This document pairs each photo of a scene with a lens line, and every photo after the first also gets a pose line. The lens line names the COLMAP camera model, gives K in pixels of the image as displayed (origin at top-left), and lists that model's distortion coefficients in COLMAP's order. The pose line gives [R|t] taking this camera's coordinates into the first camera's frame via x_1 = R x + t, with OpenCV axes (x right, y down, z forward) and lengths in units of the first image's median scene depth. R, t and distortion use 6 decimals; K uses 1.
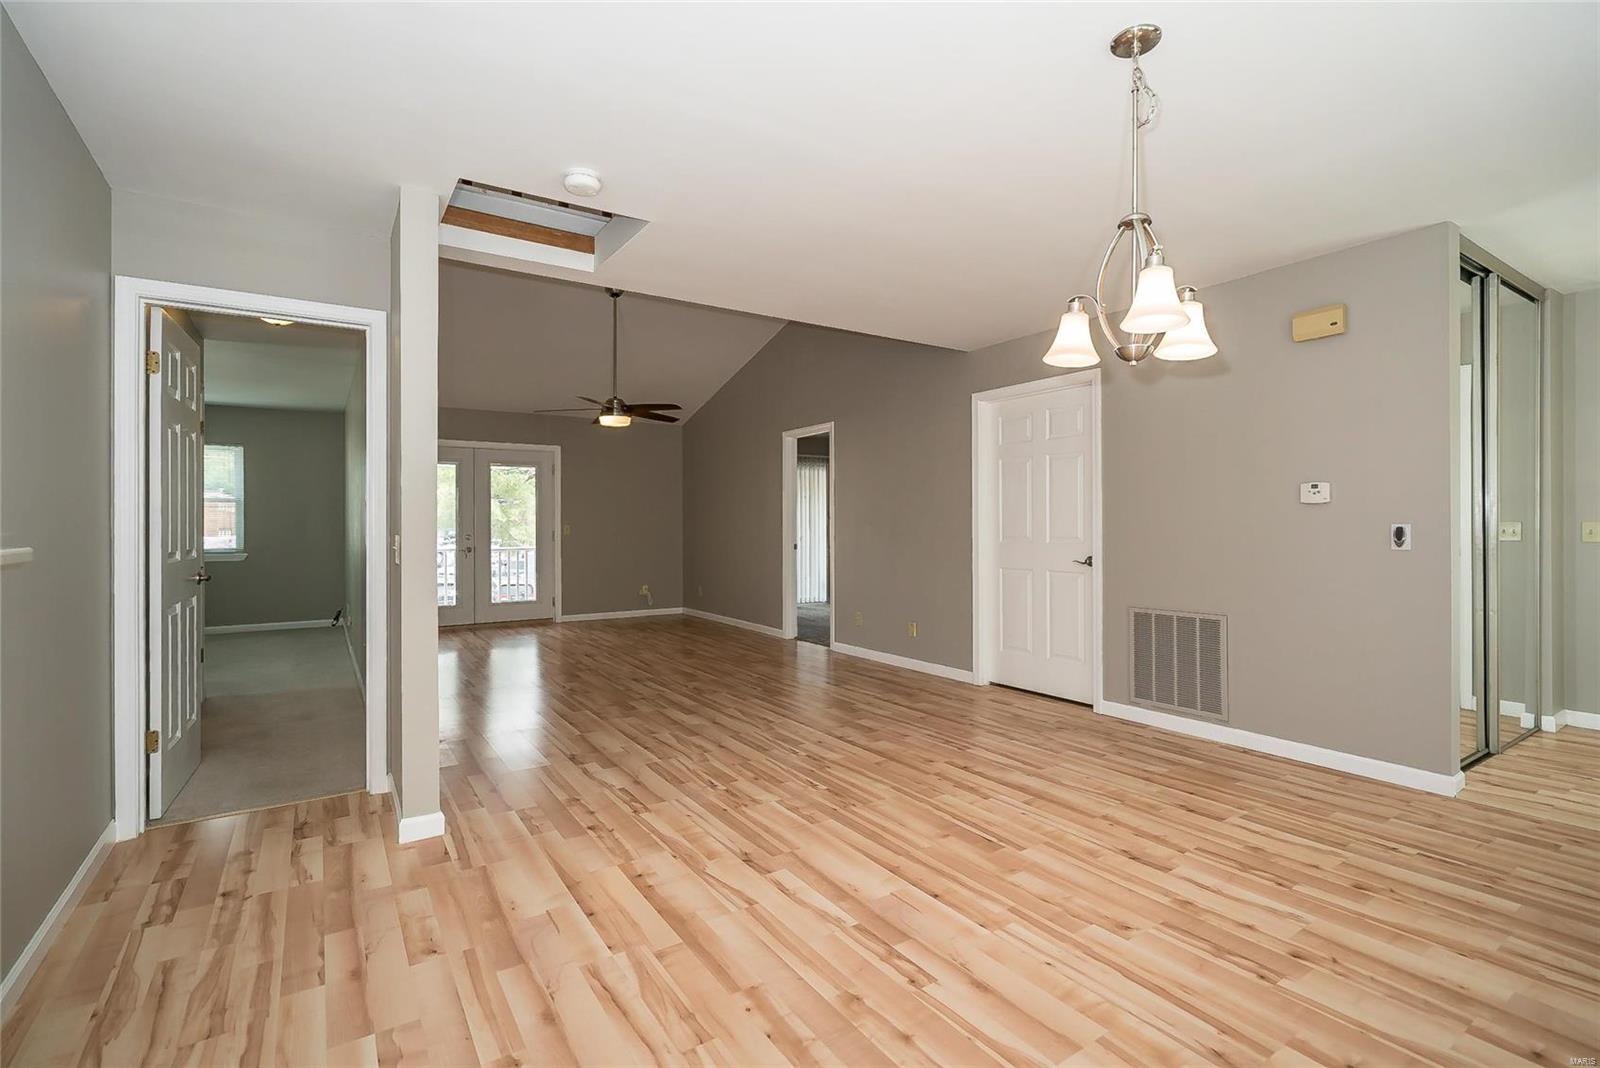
lens RADIAL K [[743.3, 0, 800.8], [0, 743.3, 508.2], [0, 0, 1]] dist [-0.000649, 0.001230]
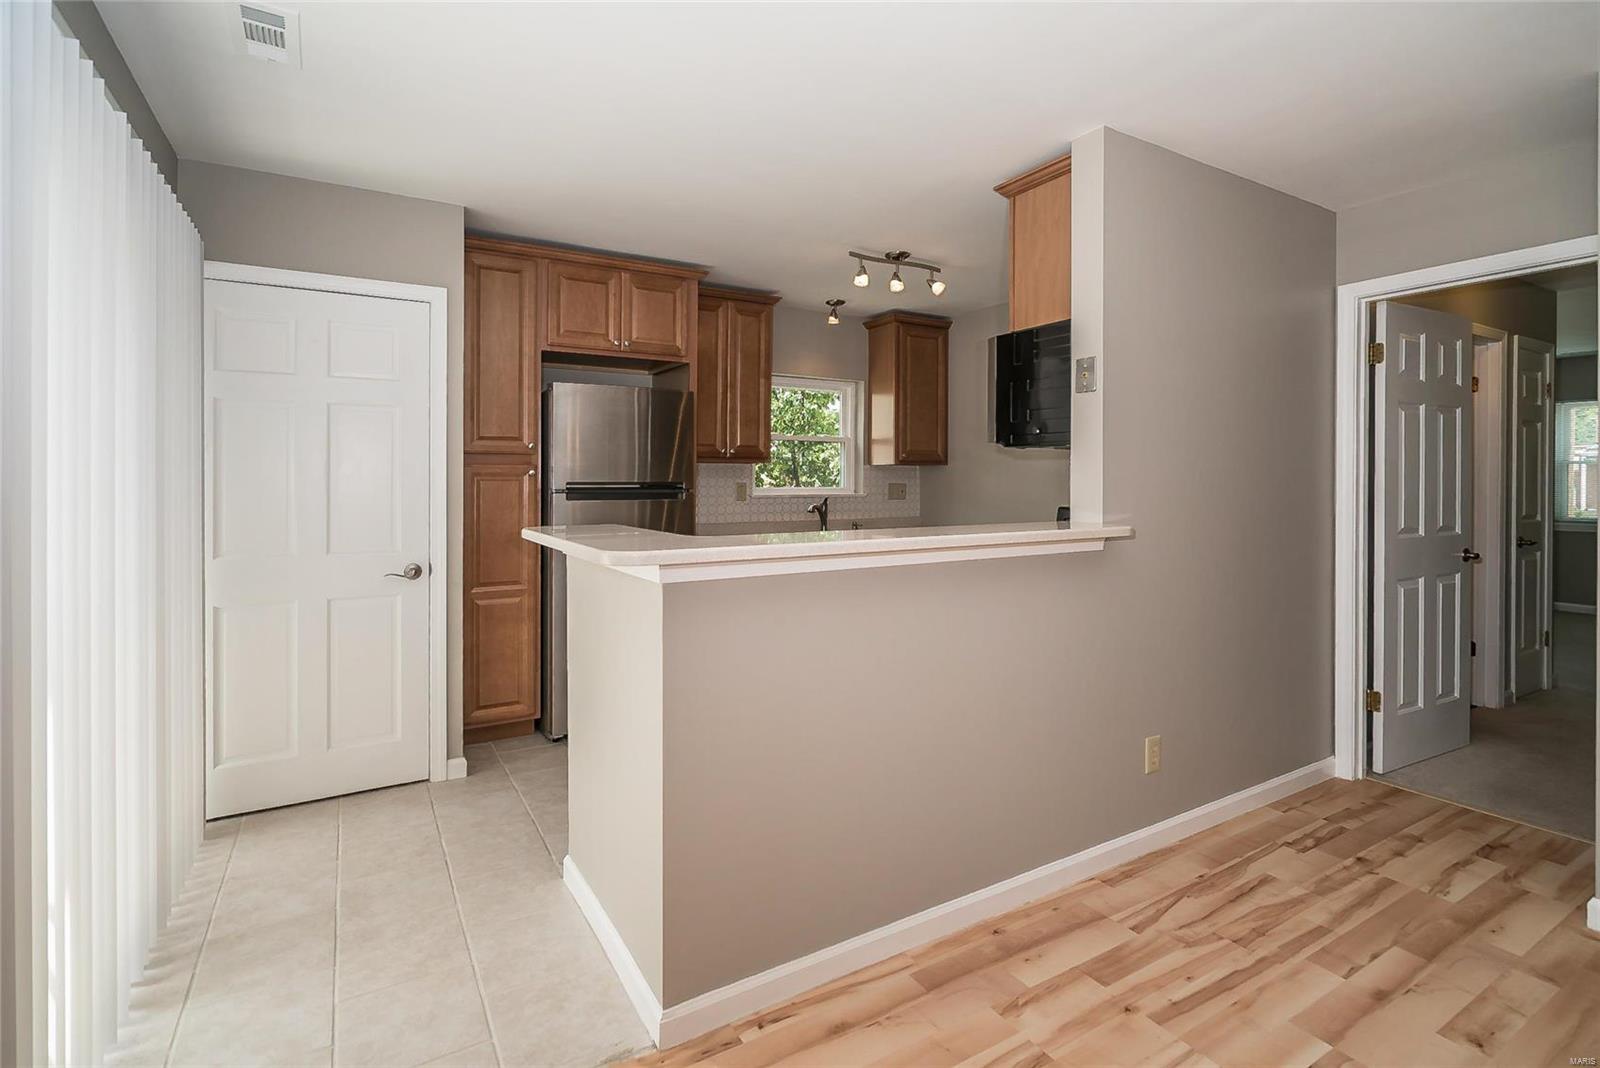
lens RADIAL K [[736.1, 0, 807.4], [0, 736.1, 486.4], [0, 0, 1]] dist [0.001968, 0.001213]
pose [[-0.031727, 0.010823, -0.999438, 0.310085], [0.021240, 0.999723, 0.010152, -0.041882], [0.999271, -0.020906, -0.031948, 0.266388]]
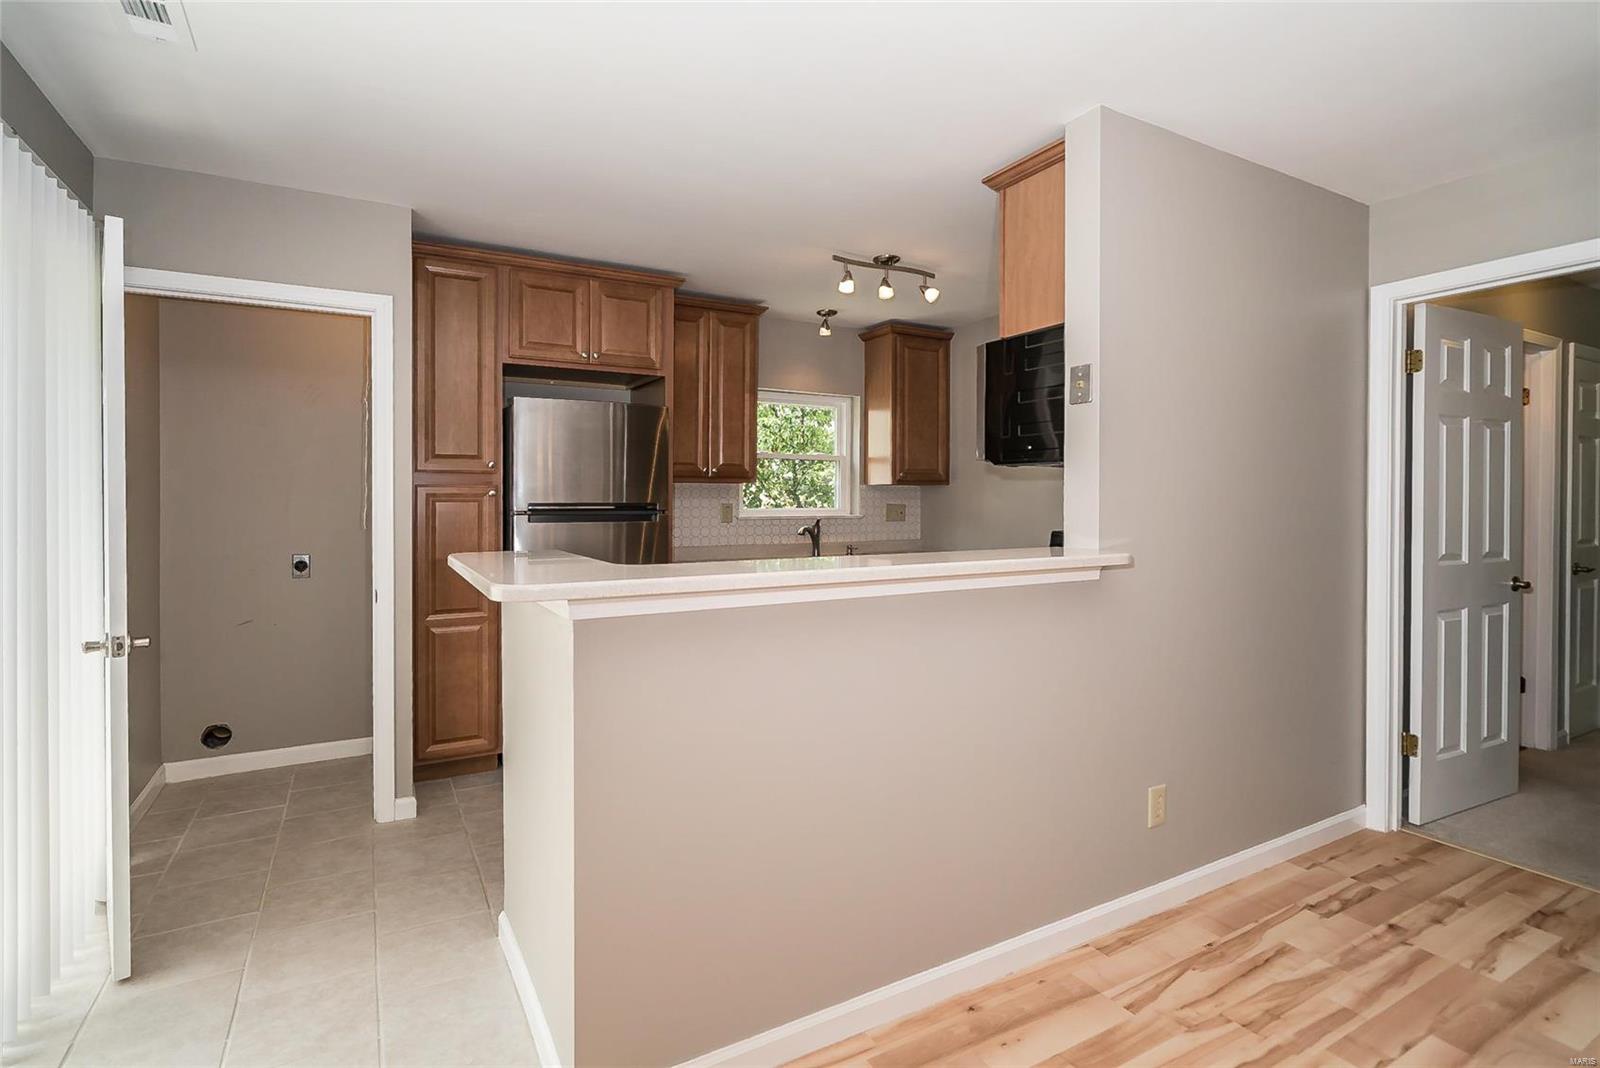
lens RADIAL K [[743.3, 0, 800.8], [0, 743.3, 508.2], [0, 0, 1]] dist [-0.000649, 0.001230]
pose [[-0.067094, 0.013400, -0.997657, 0.223249], [0.020808, 0.999711, 0.012028, -0.042423], [0.997530, -0.019952, -0.067353, 0.335290]]
